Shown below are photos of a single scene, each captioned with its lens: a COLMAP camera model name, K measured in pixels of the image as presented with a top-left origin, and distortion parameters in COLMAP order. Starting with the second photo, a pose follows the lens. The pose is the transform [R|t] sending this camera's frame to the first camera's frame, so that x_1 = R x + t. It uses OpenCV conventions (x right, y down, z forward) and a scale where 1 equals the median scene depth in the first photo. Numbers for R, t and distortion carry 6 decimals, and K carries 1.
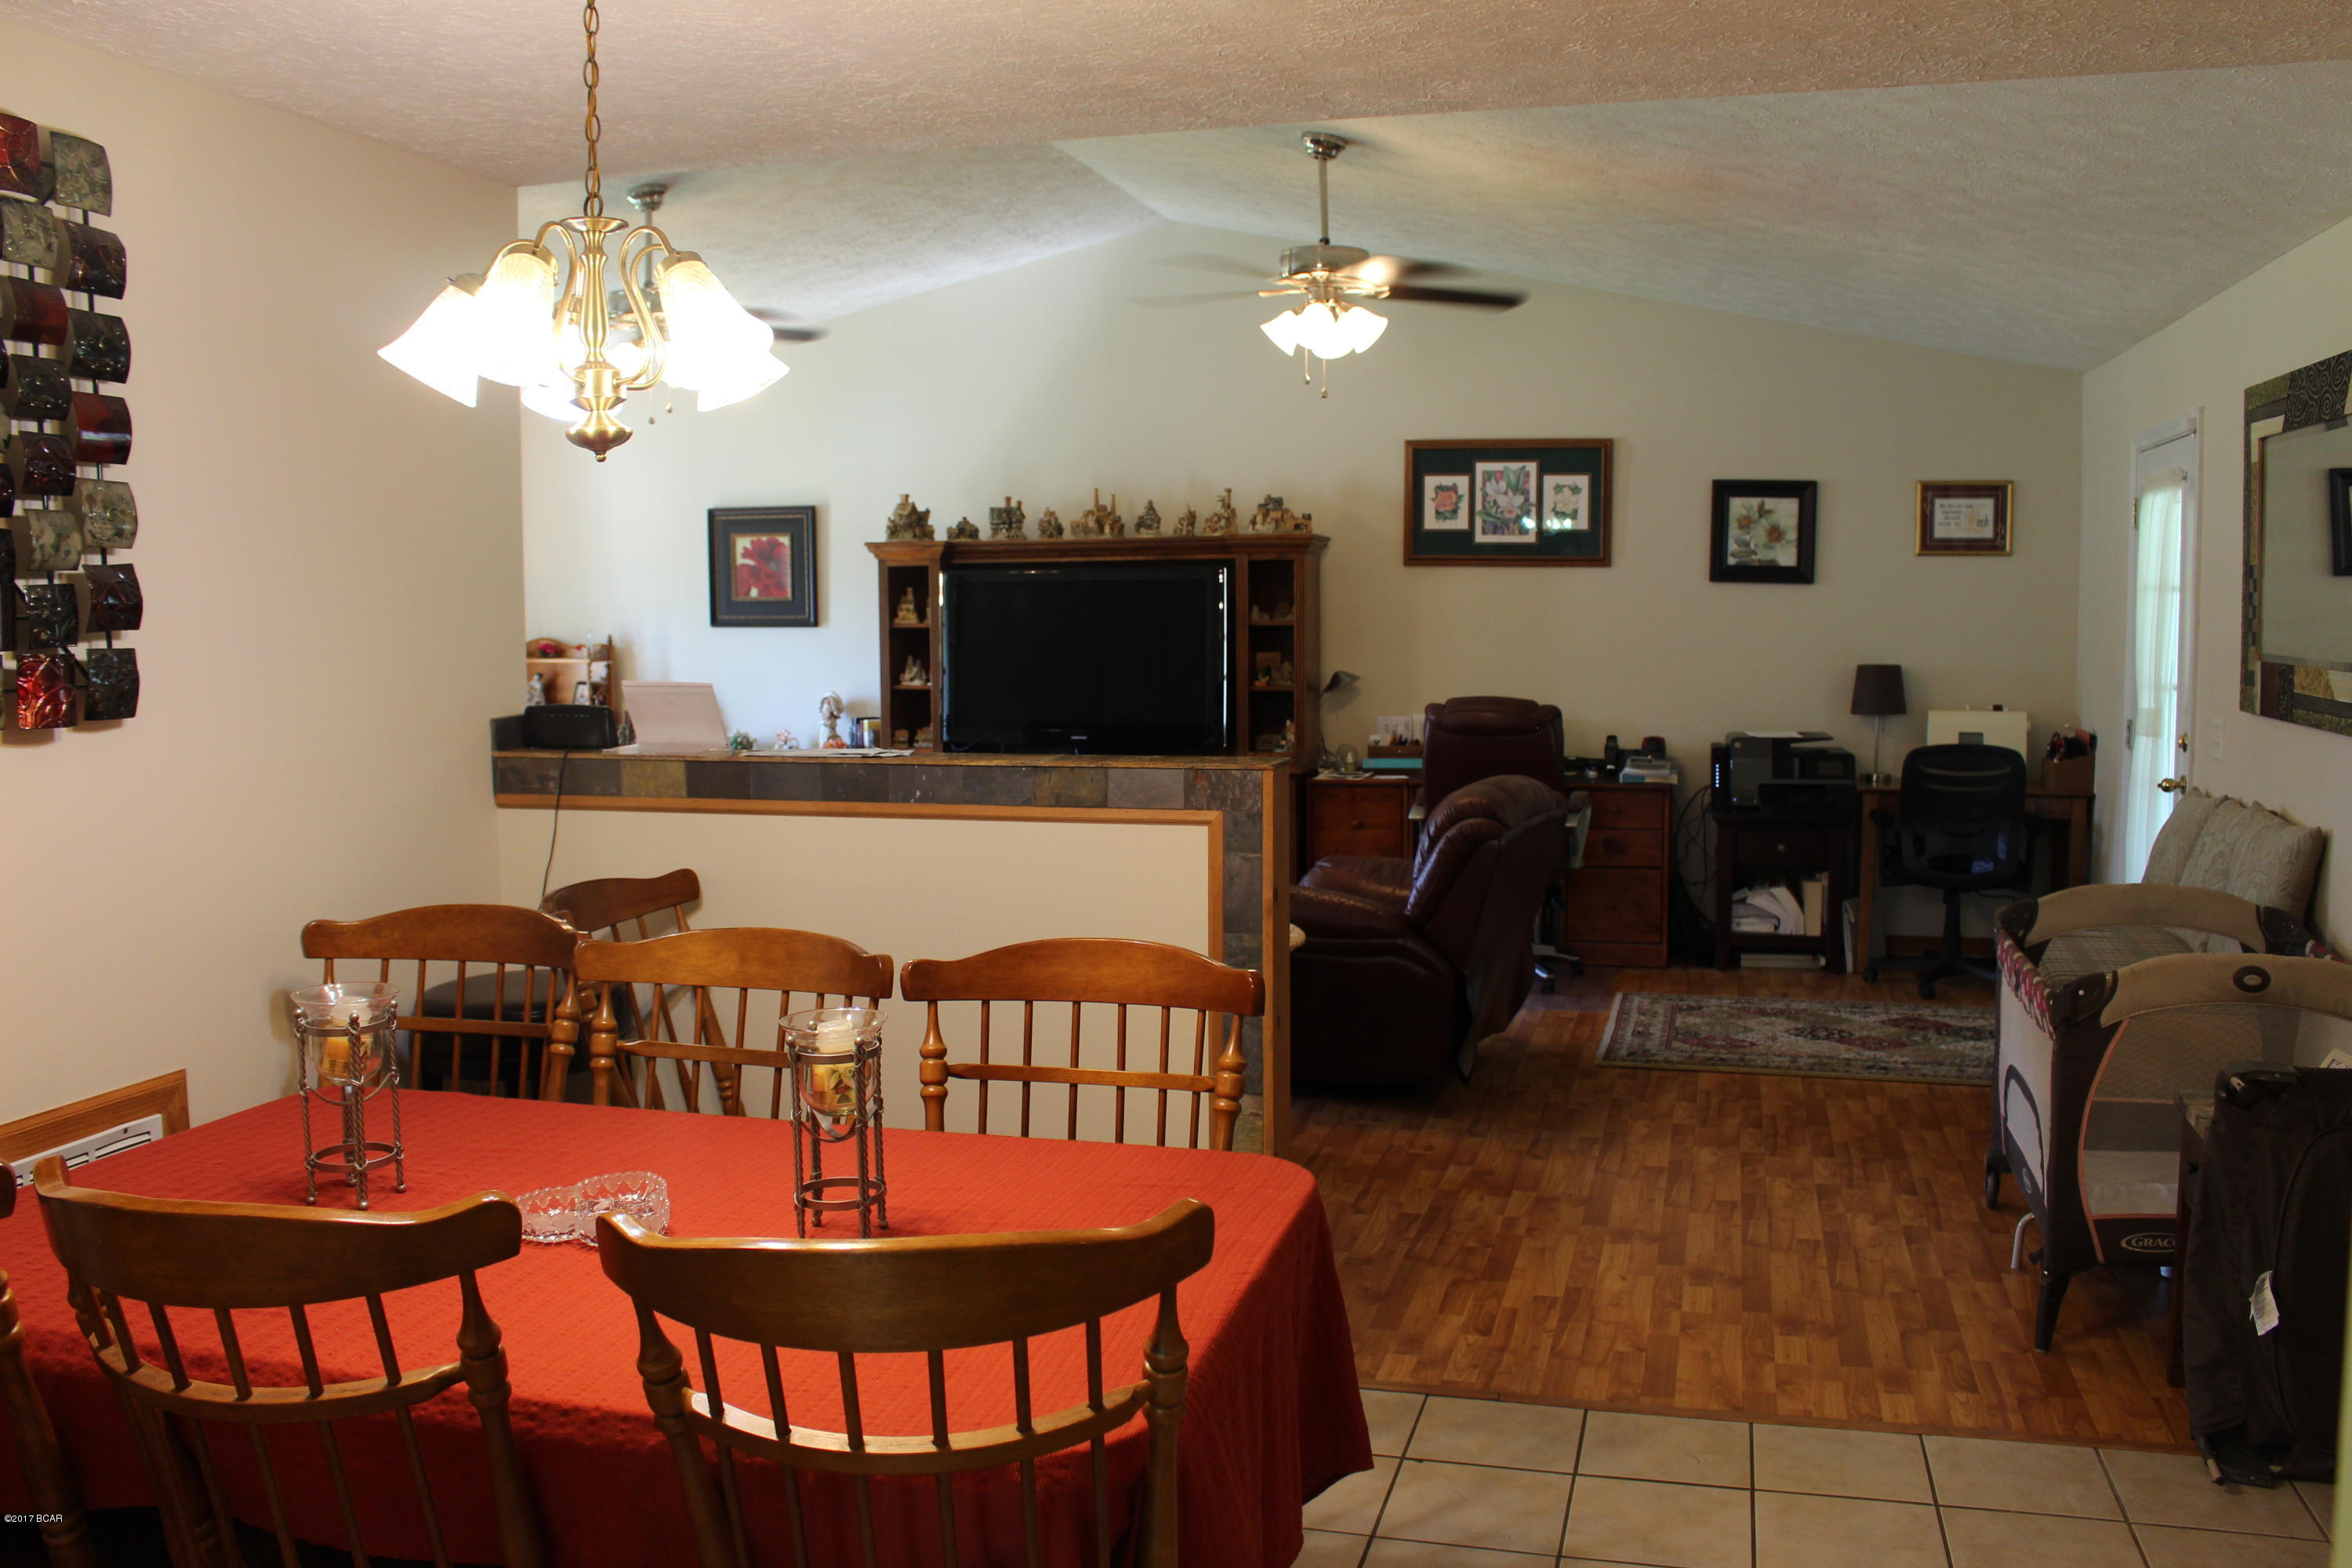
lens RADIAL K [[1925.7, 0, 1190.3], [0, 1925.7, 776.5], [0, 0, 1]] dist [-0.156452, 0.124233]
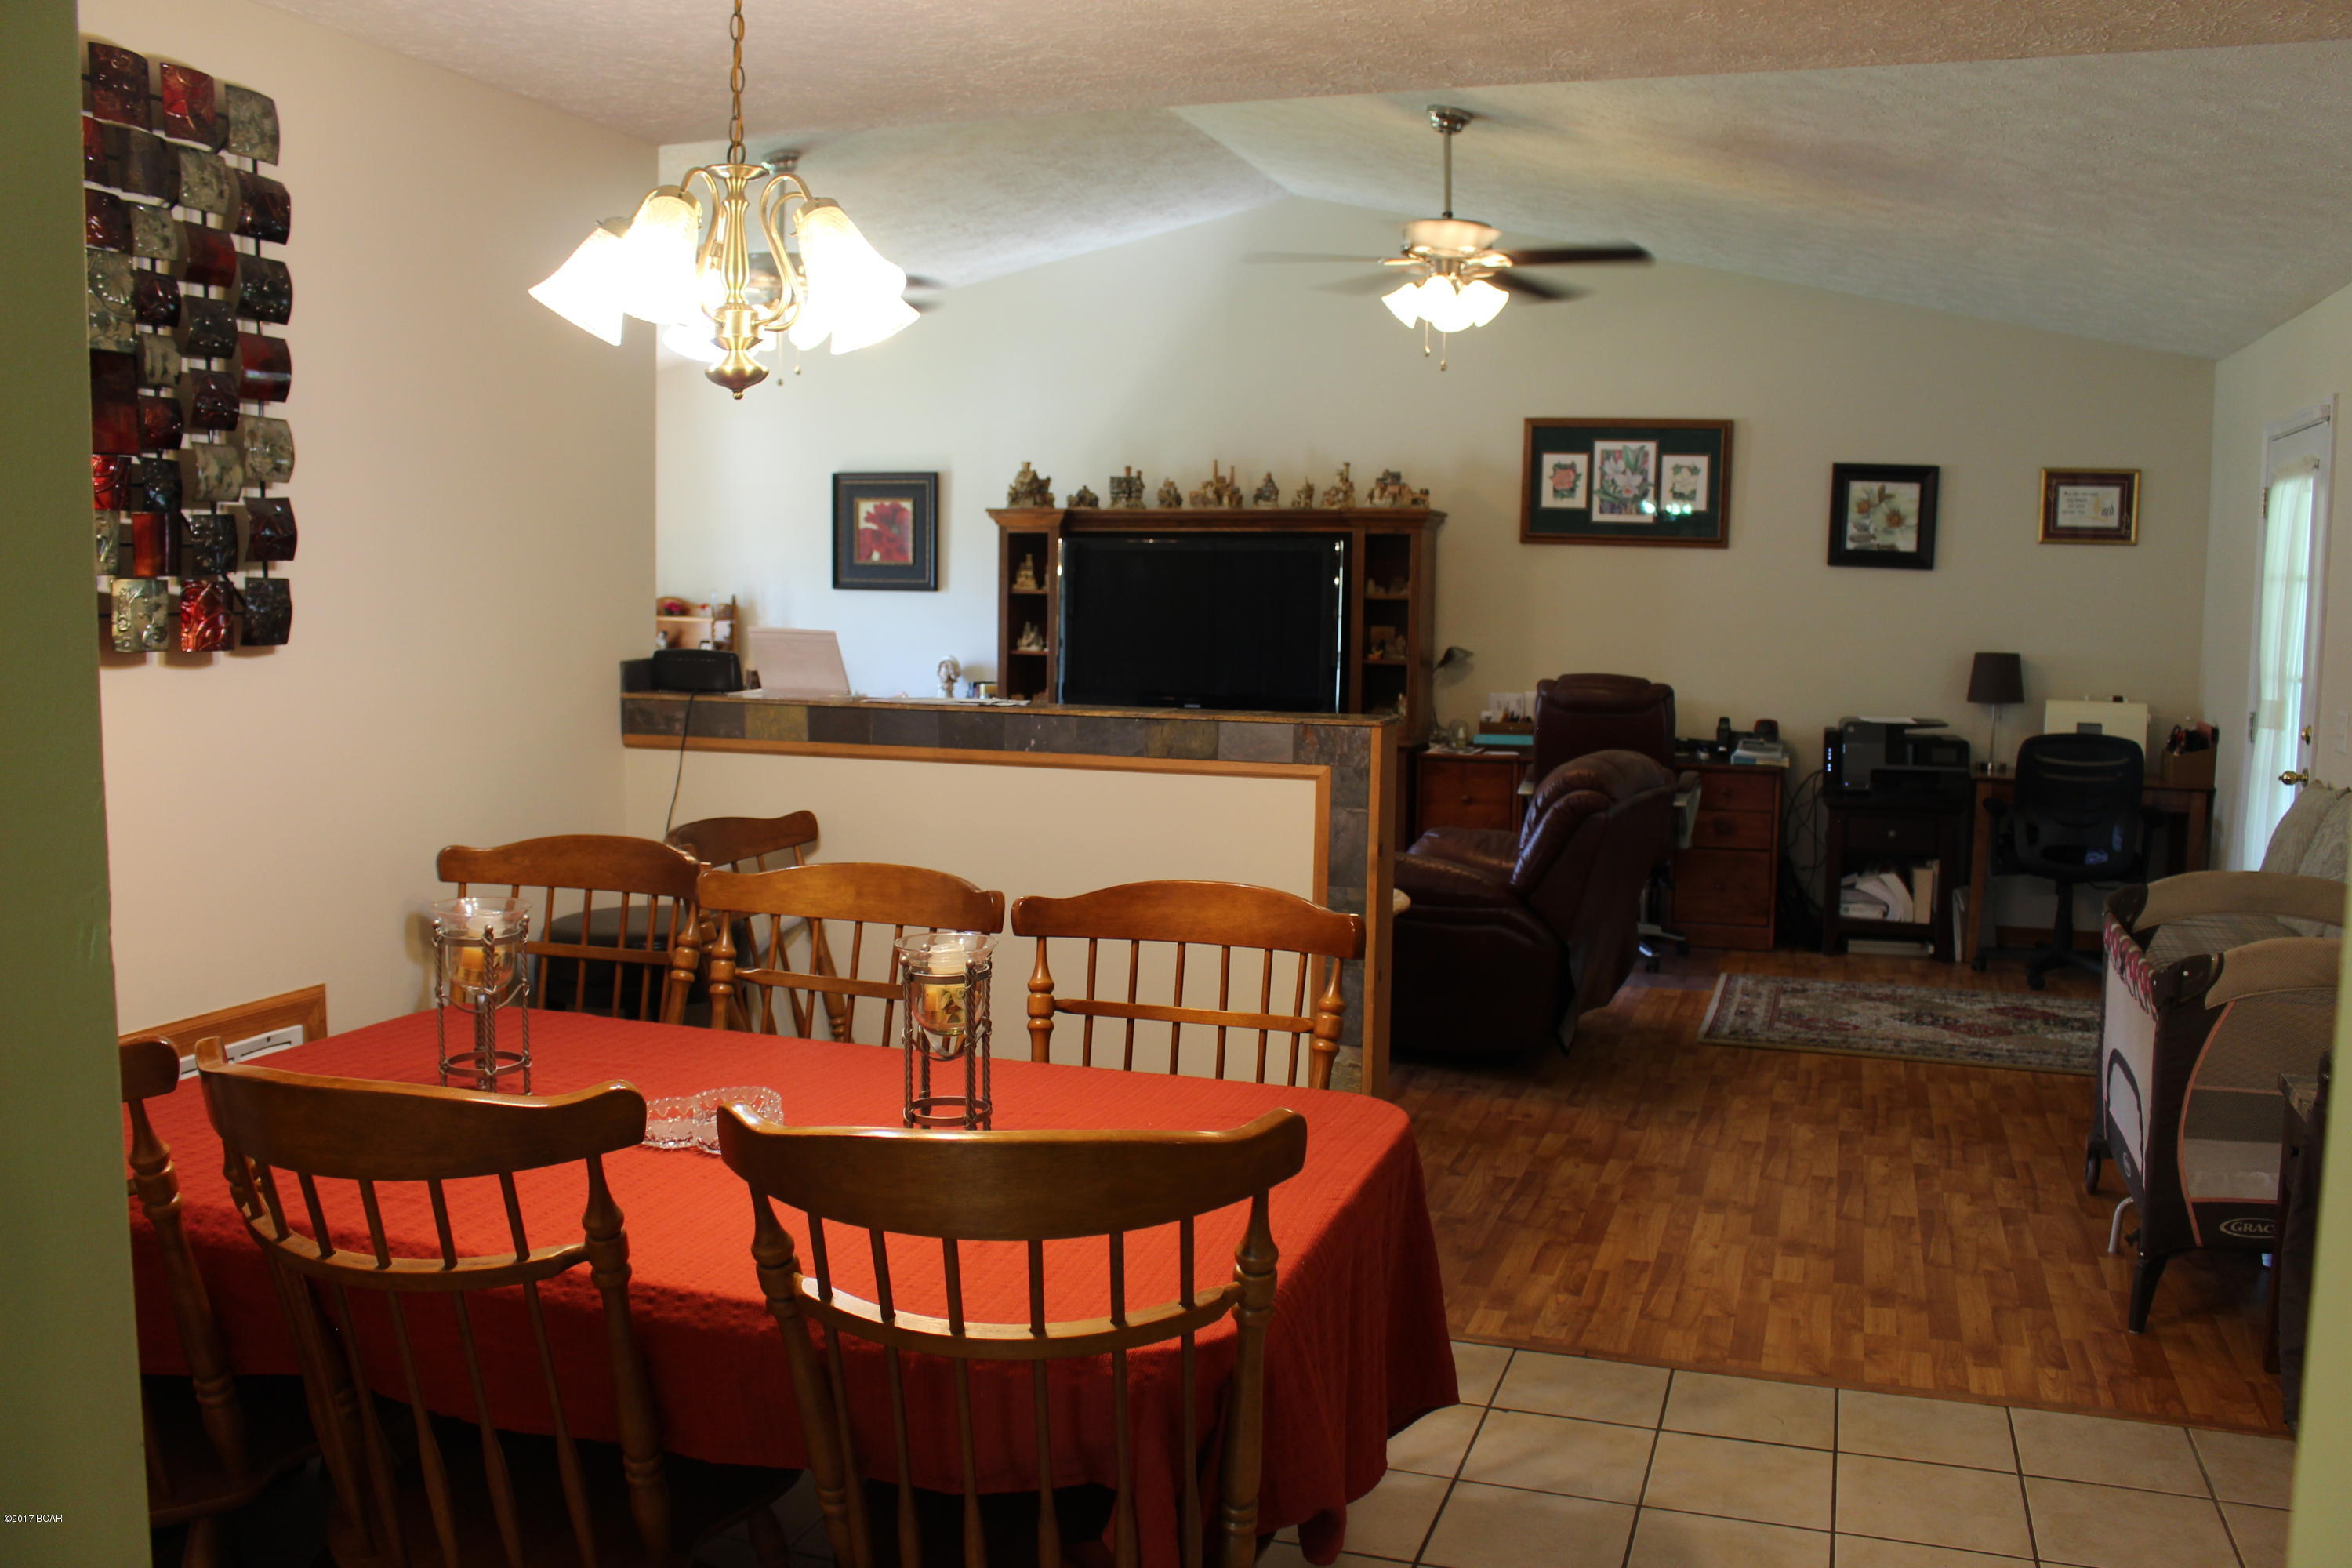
lens RADIAL K [[1925.7, 0, 1190.3], [0, 1925.7, 776.5], [0, 0, 1]] dist [-0.156452, 0.124233]
pose [[0.997920, 0.027327, -0.058390, 0.001348], [-0.026794, 0.999592, 0.009887, 0.008924], [0.058636, -0.008302, 0.998245, -0.011207]]
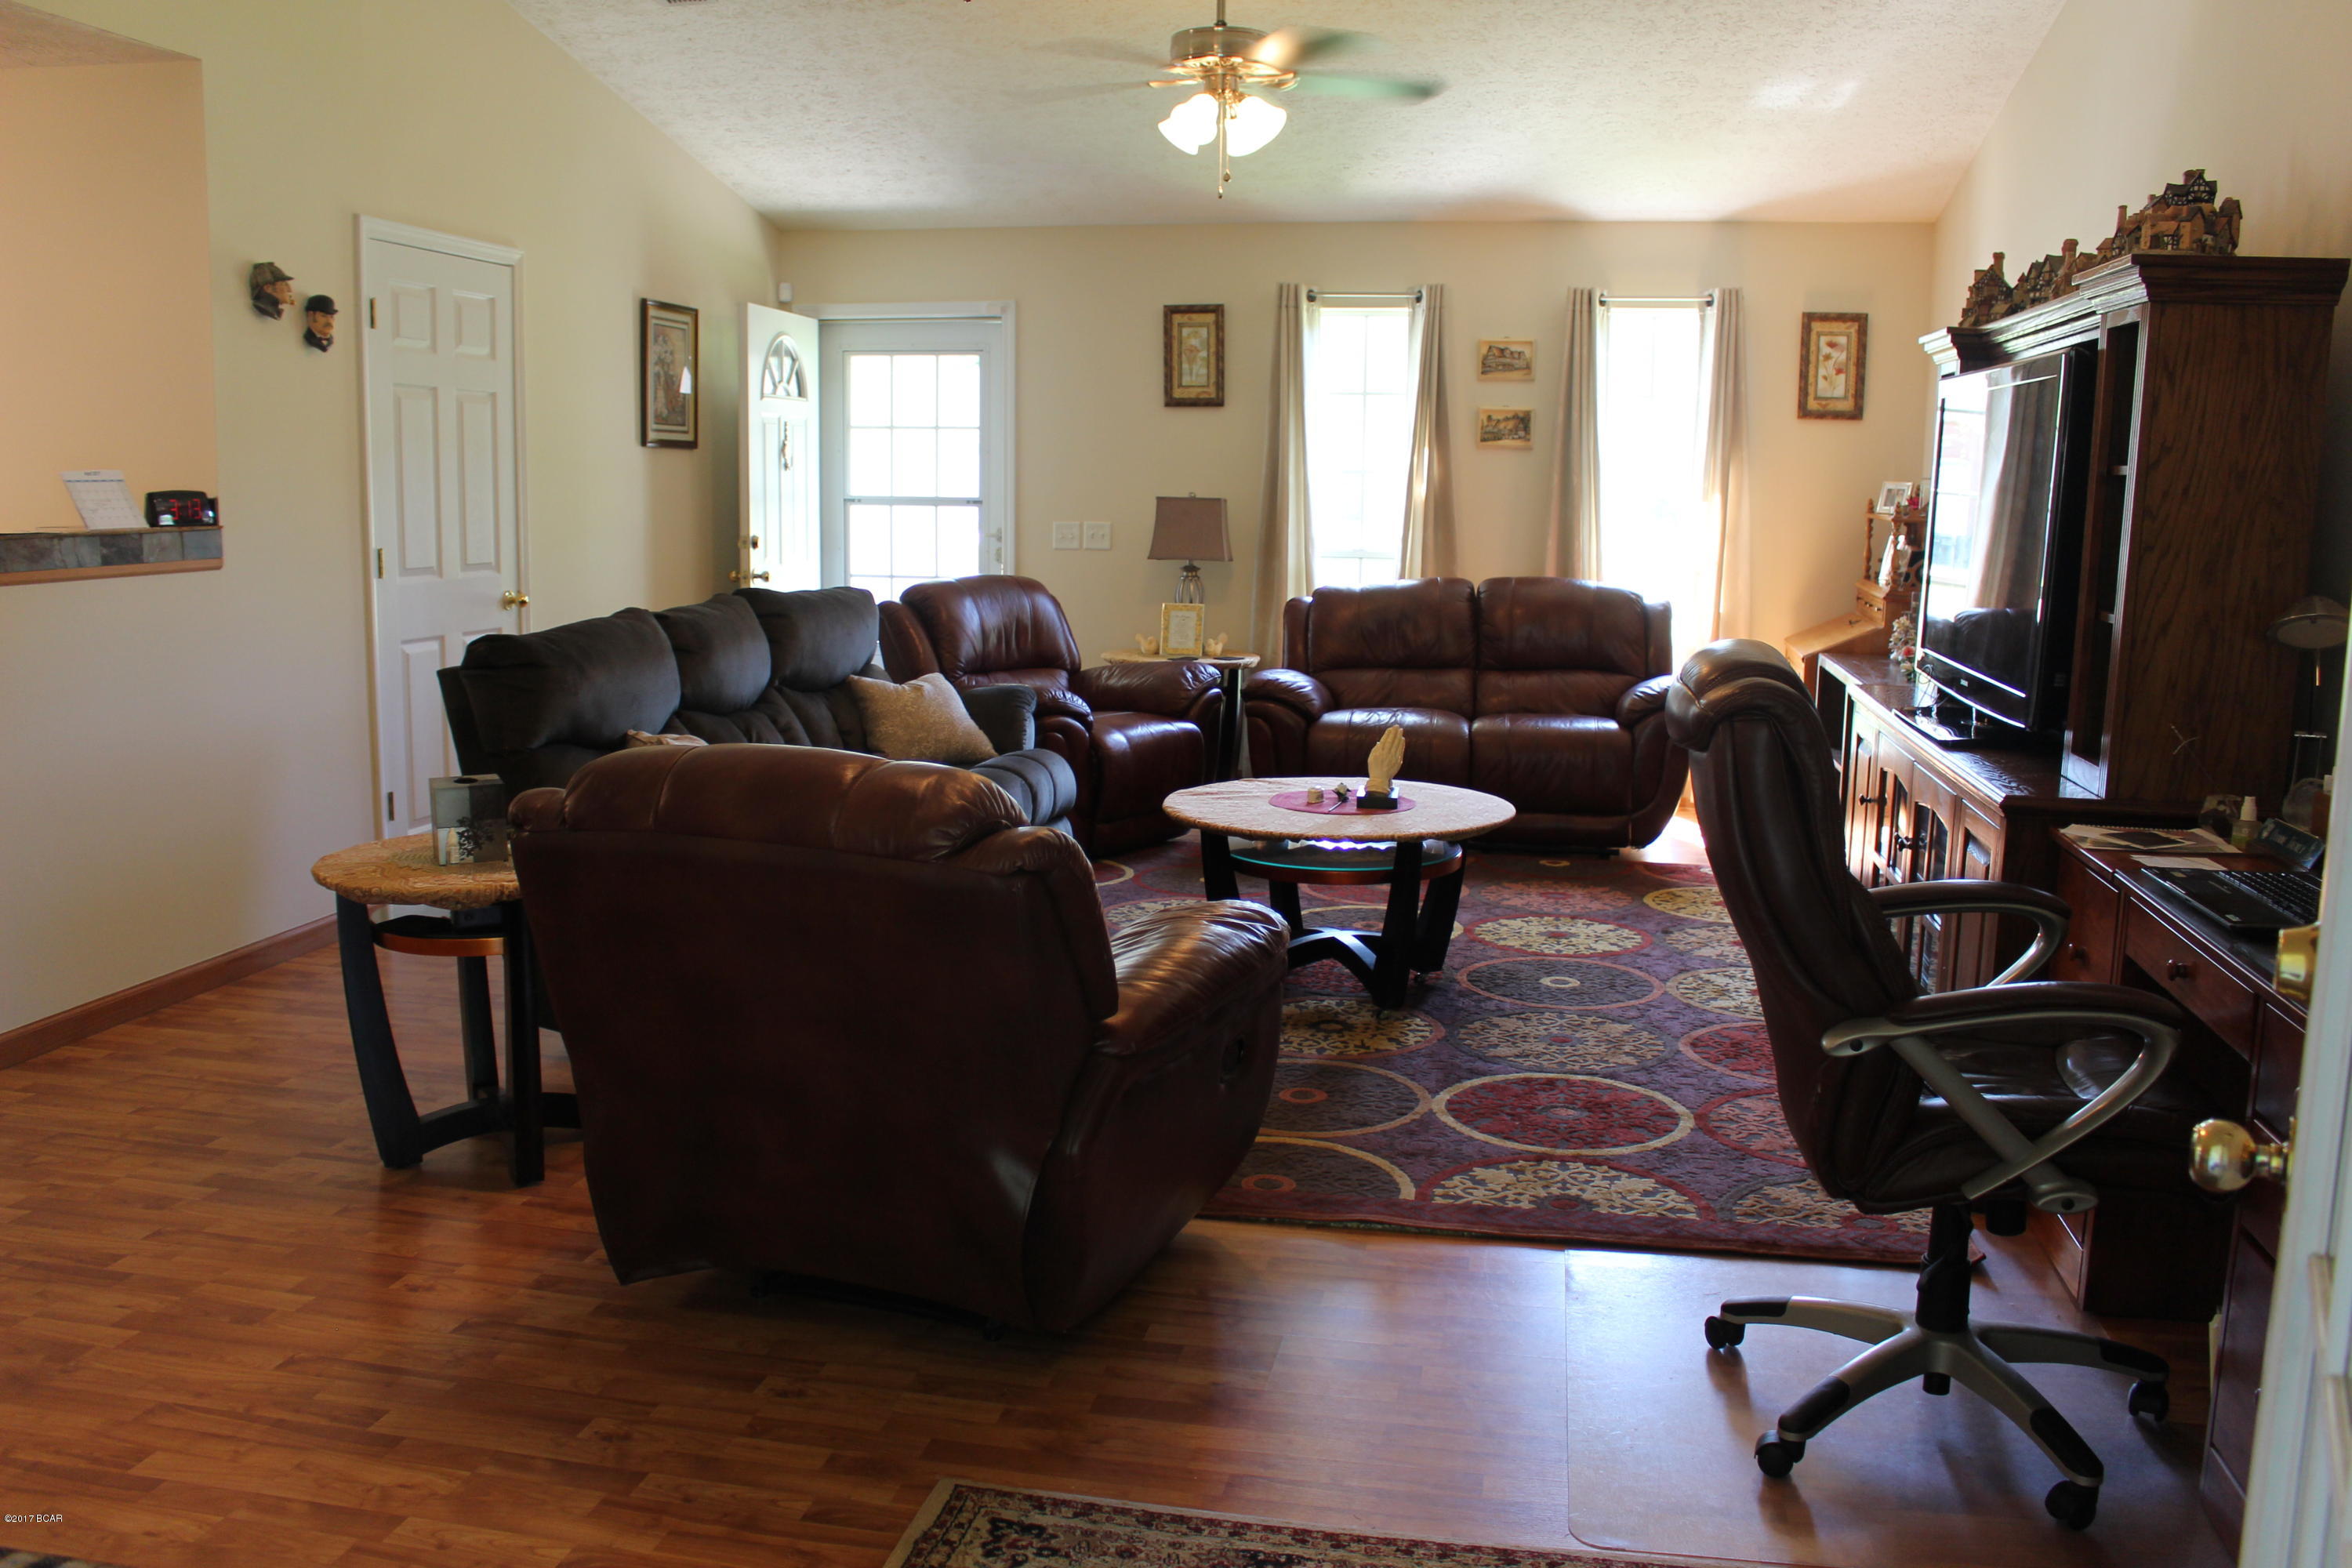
lens RADIAL K [[1925.7, 0, 1190.3], [0, 1925.7, 776.5], [0, 0, 1]] dist [-0.156452, 0.124233]
pose [[0.082672, 0.167474, -0.982404, 0.598136], [-0.103922, 0.981853, 0.158635, -0.074463], [0.991144, 0.088979, 0.098576, 0.990480]]
